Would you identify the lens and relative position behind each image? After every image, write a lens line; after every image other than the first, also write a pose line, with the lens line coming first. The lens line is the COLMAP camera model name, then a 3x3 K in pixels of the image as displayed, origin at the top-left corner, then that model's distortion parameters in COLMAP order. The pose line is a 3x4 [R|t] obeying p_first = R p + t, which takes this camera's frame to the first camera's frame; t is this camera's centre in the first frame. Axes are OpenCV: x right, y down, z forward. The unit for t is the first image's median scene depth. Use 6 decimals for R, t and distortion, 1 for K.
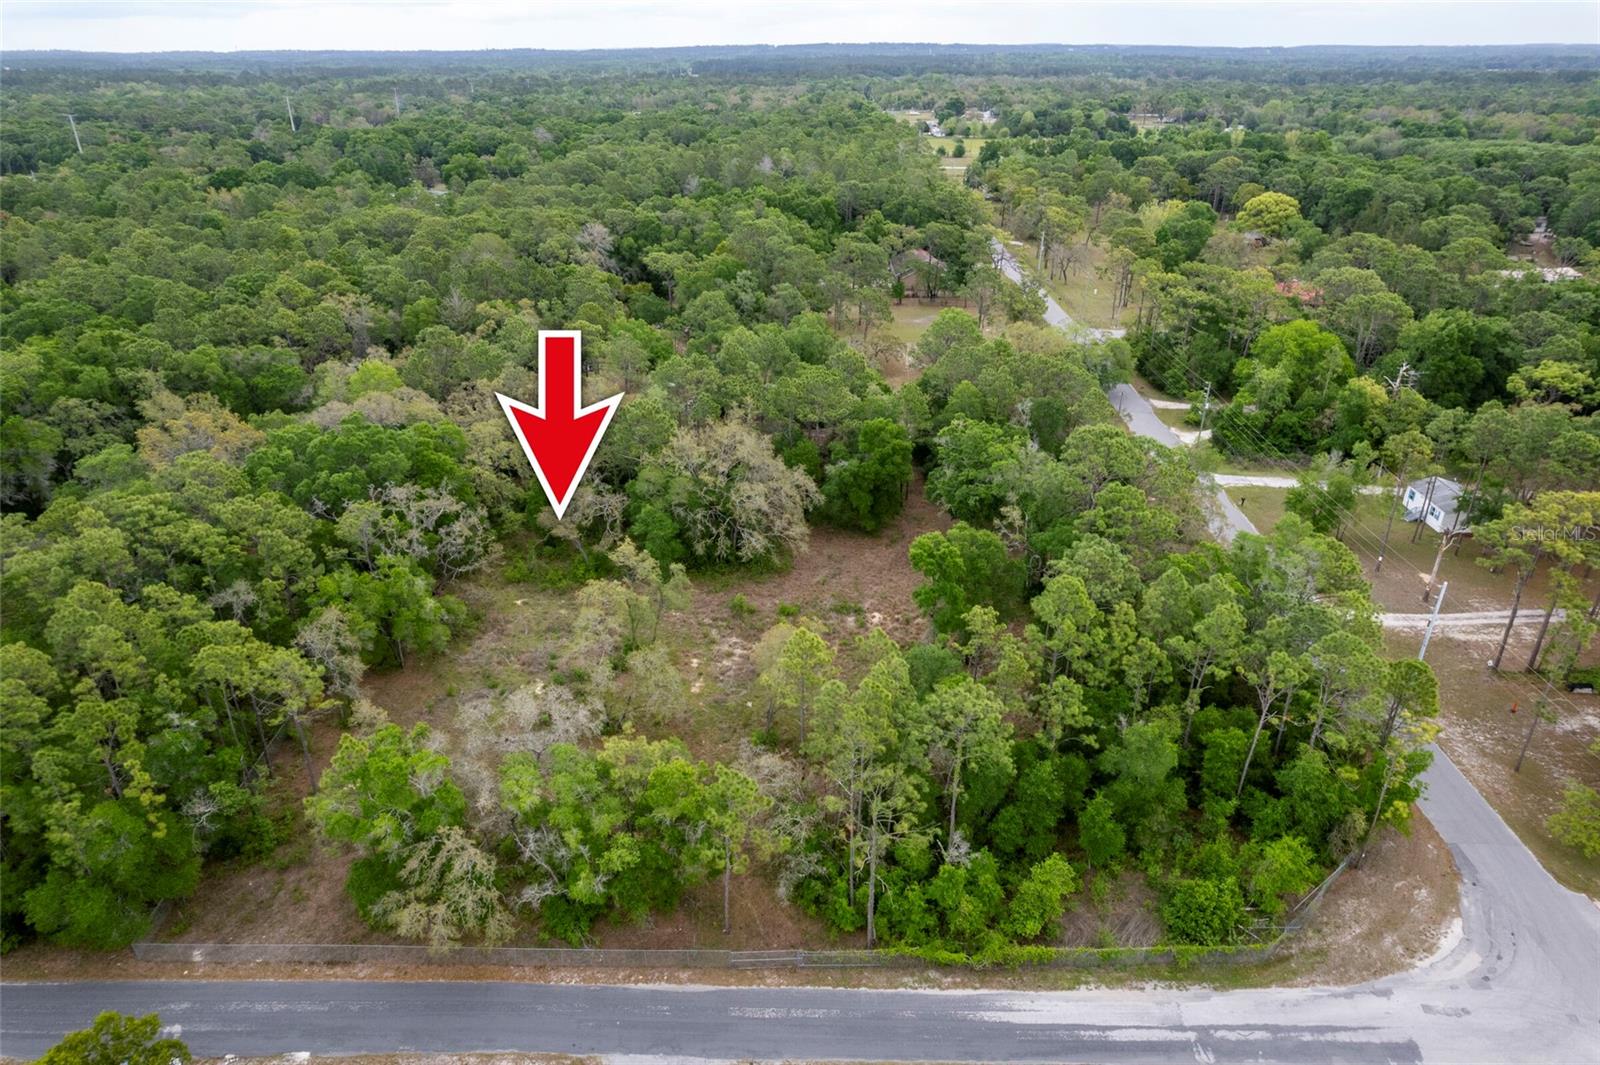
lens RADIAL K [[1021.6, 0, 803.7], [0, 1021.6, 538.0], [0, 0, 1]] dist [-0.077166, 0.069127]
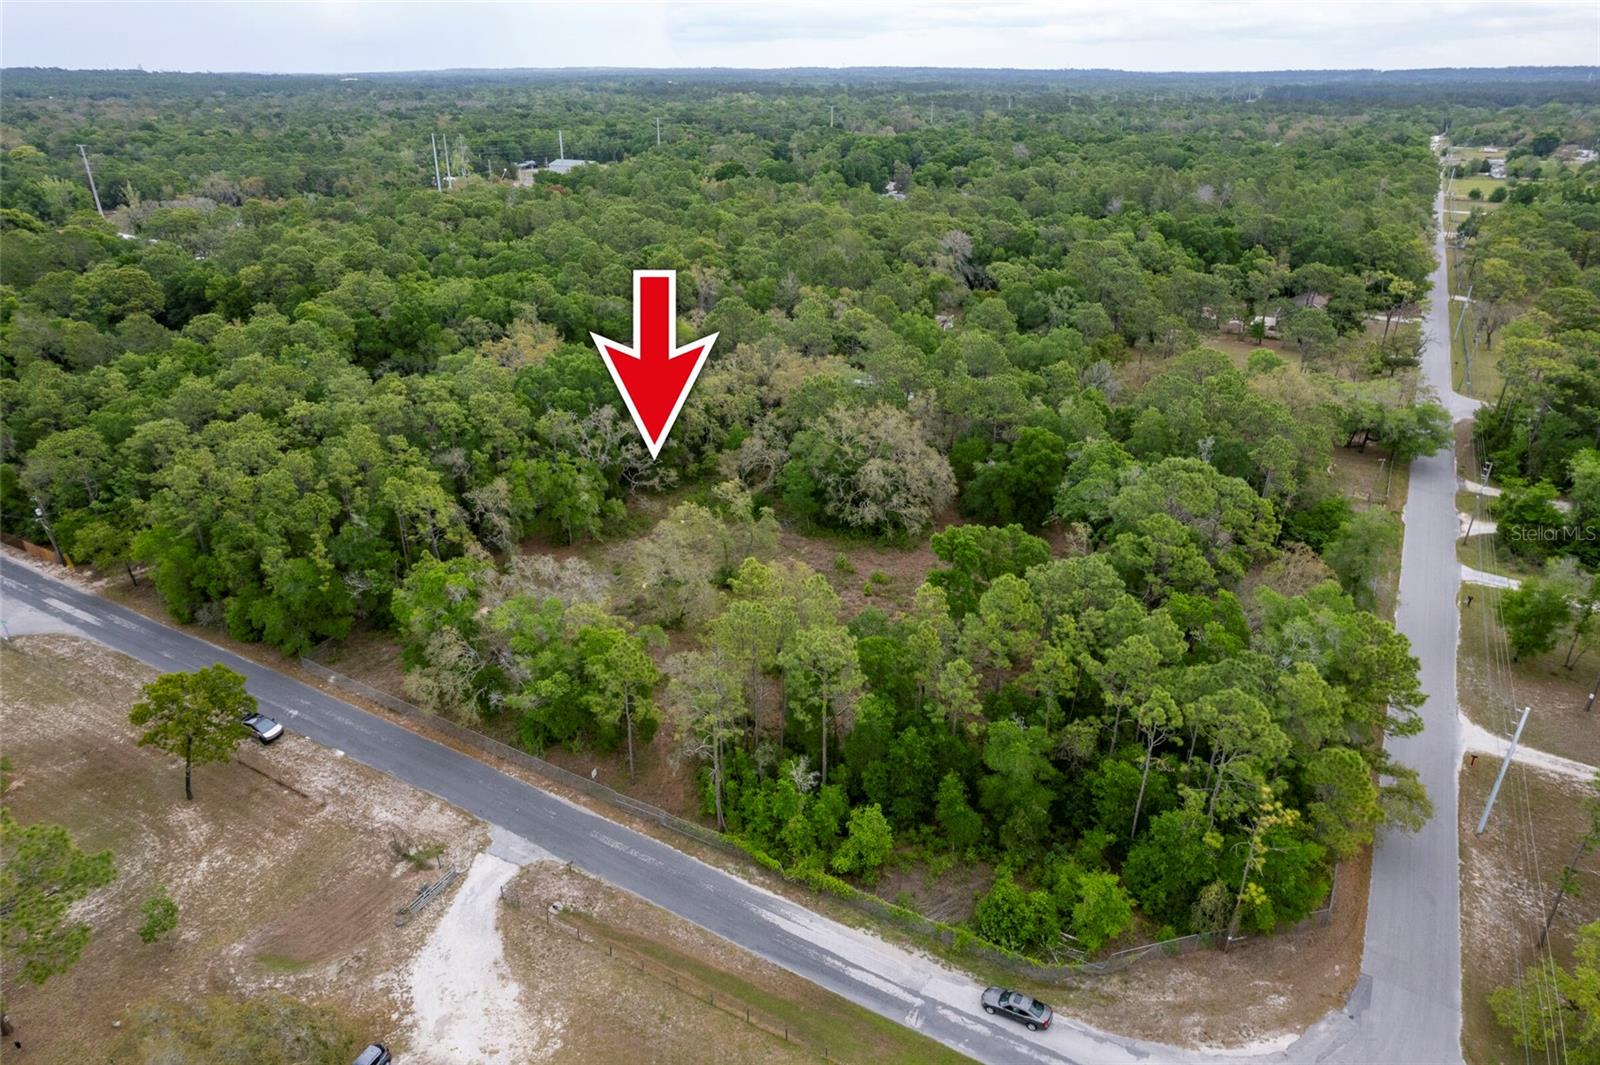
lens RADIAL K [[1021.6, 0, 803.1], [0, 1021.6, 530.0], [0, 0, 1]] dist [-0.077166, 0.069127]
pose [[0.870125, 0.208728, -0.446447, 0.600764], [-0.219229, 0.975252, 0.028683, 0.011248], [0.441385, 0.072916, 0.894350, -0.028672]]
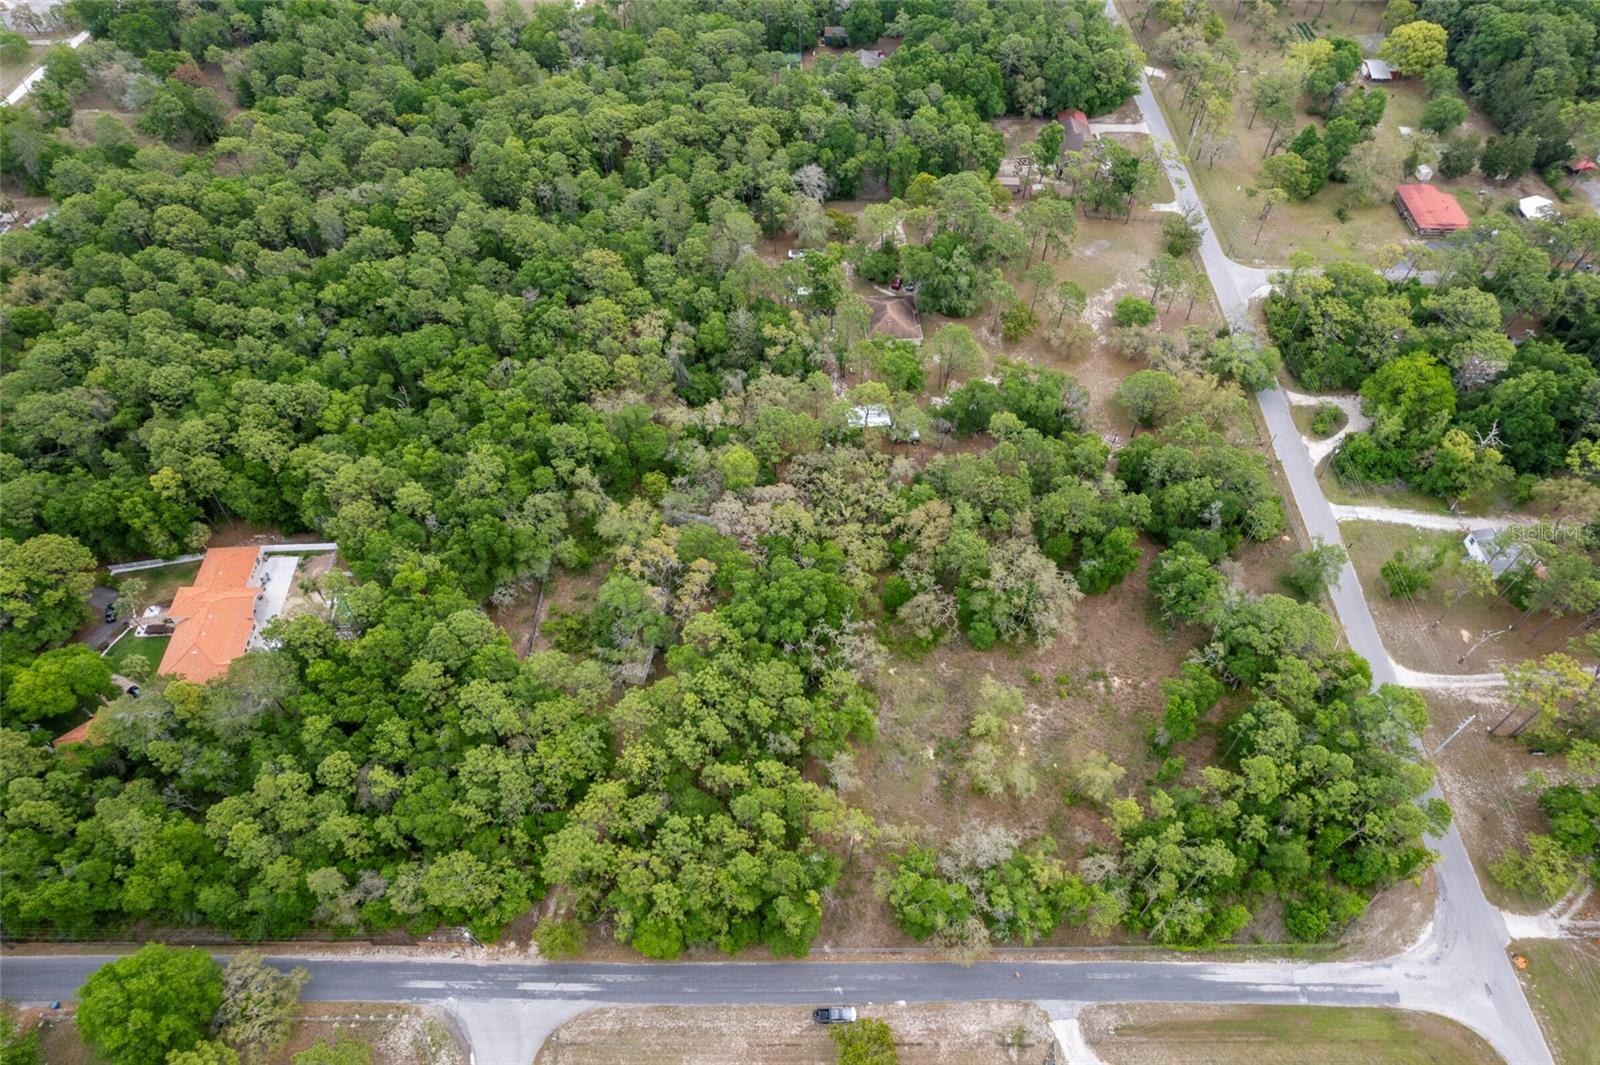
lens RADIAL K [[1021.6, 0, 800.8], [0, 1021.6, 534.7], [0, 0, 1]] dist [-0.077166, 0.069127]
pose [[0.999990, 0.002860, -0.003384, -0.651250], [-0.001211, 0.911076, 0.412237, -1.224663], [0.004262, -0.412229, 0.911071, -0.557456]]
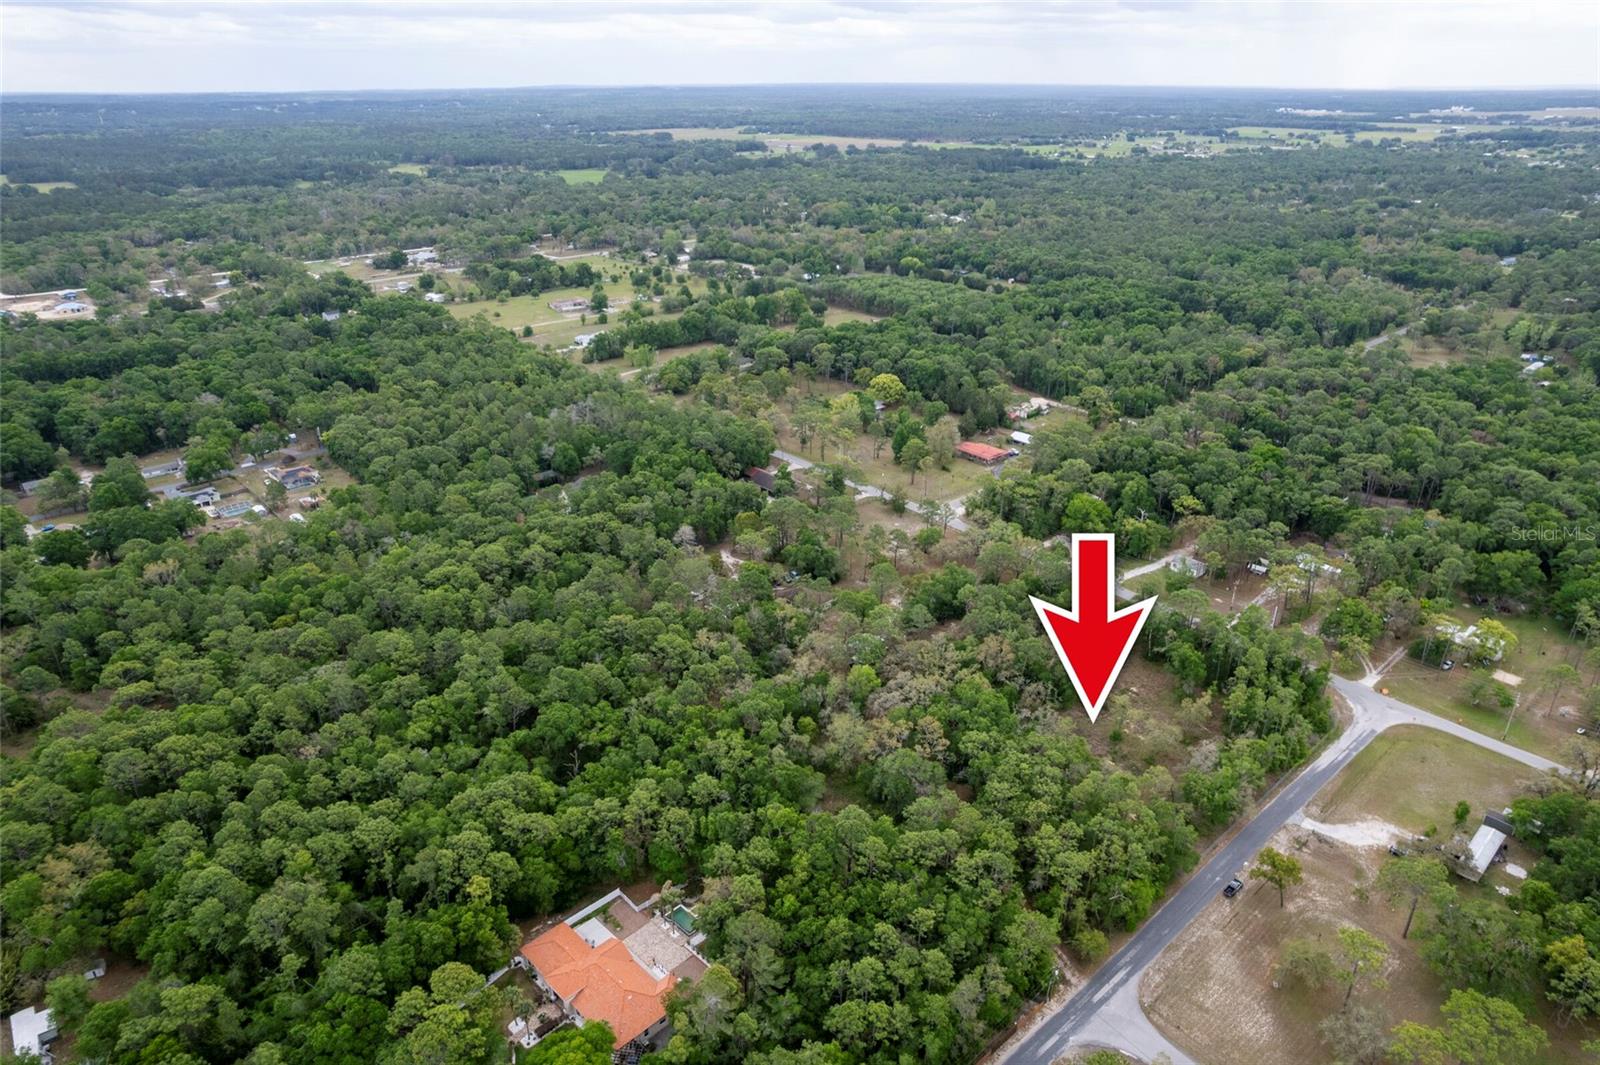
lens RADIAL K [[1021.6, 0, 800.1], [0, 1021.6, 532.0], [0, 0, 1]] dist [-0.077166, 0.069127]
pose [[0.745360, -0.278236, 0.605824, -3.016001], [0.296275, 0.952320, 0.072856, -1.107980], [-0.597210, 0.125186, 0.792256, -0.824589]]
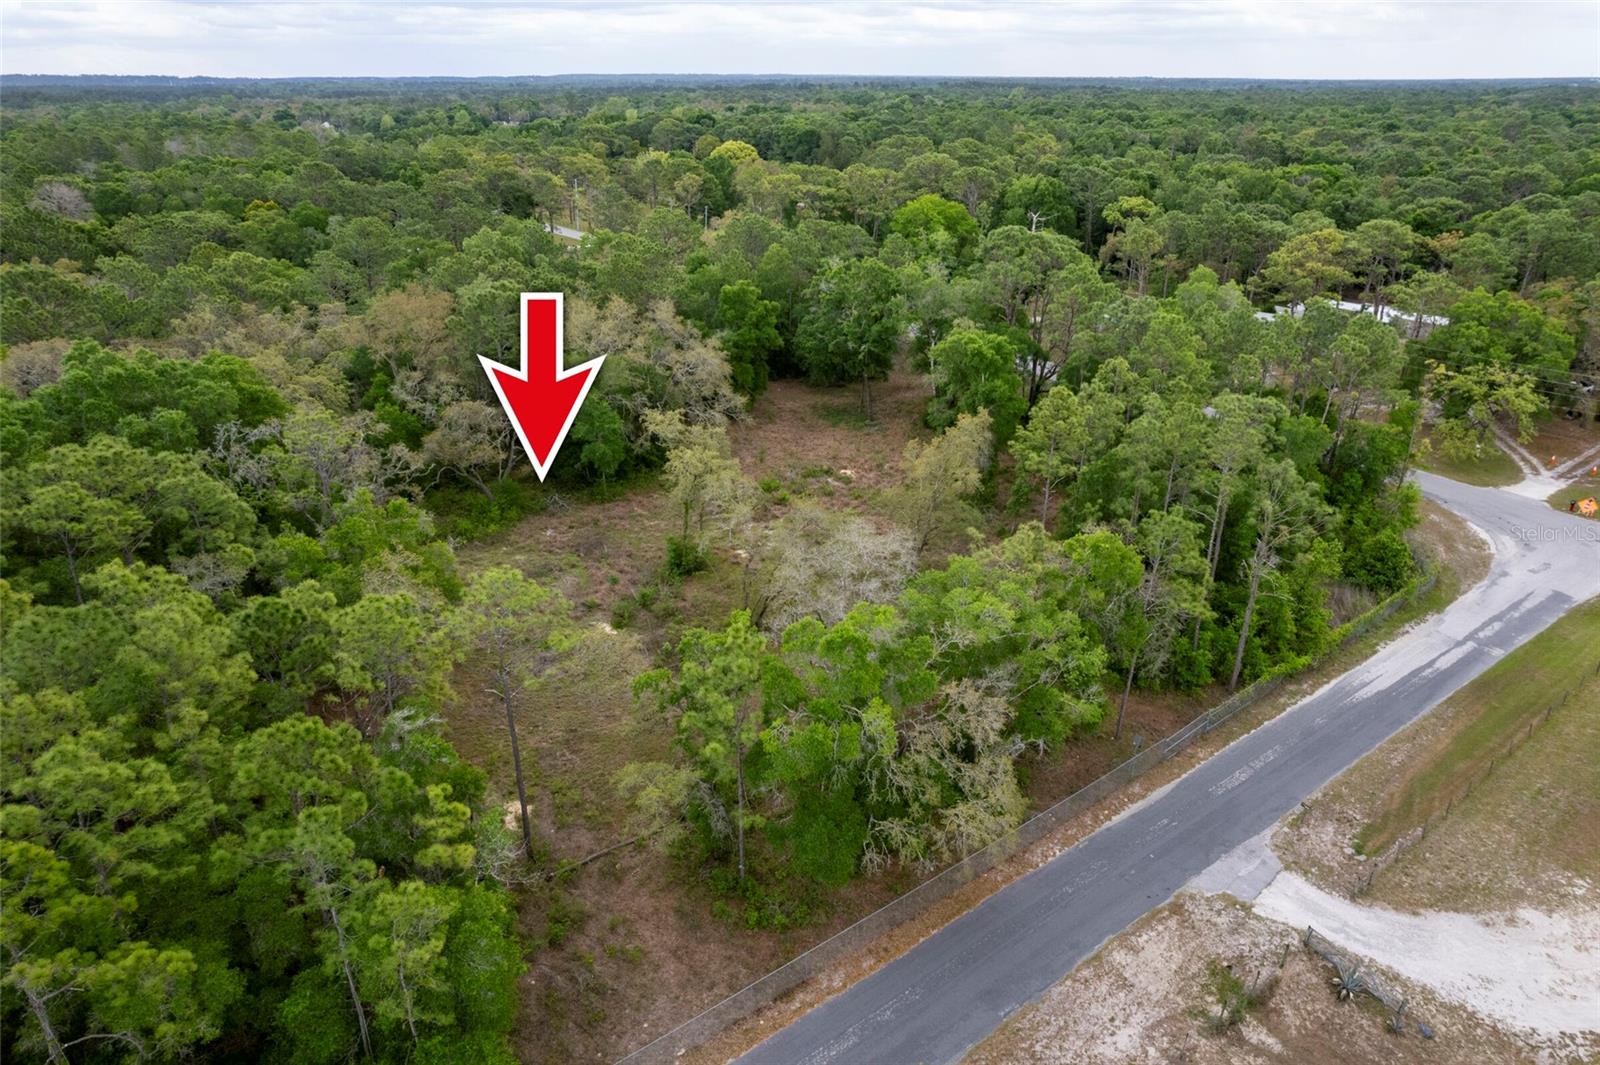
lens RADIAL K [[1021.6, 0, 801.4], [0, 1021.6, 532.1], [0, 0, 1]] dist [-0.077166, 0.069127]
pose [[0.797981, -0.250508, 0.548153, -0.728623], [0.268402, 0.962063, 0.048937, 0.113317], [-0.539617, 0.108075, 0.834945, 0.424714]]
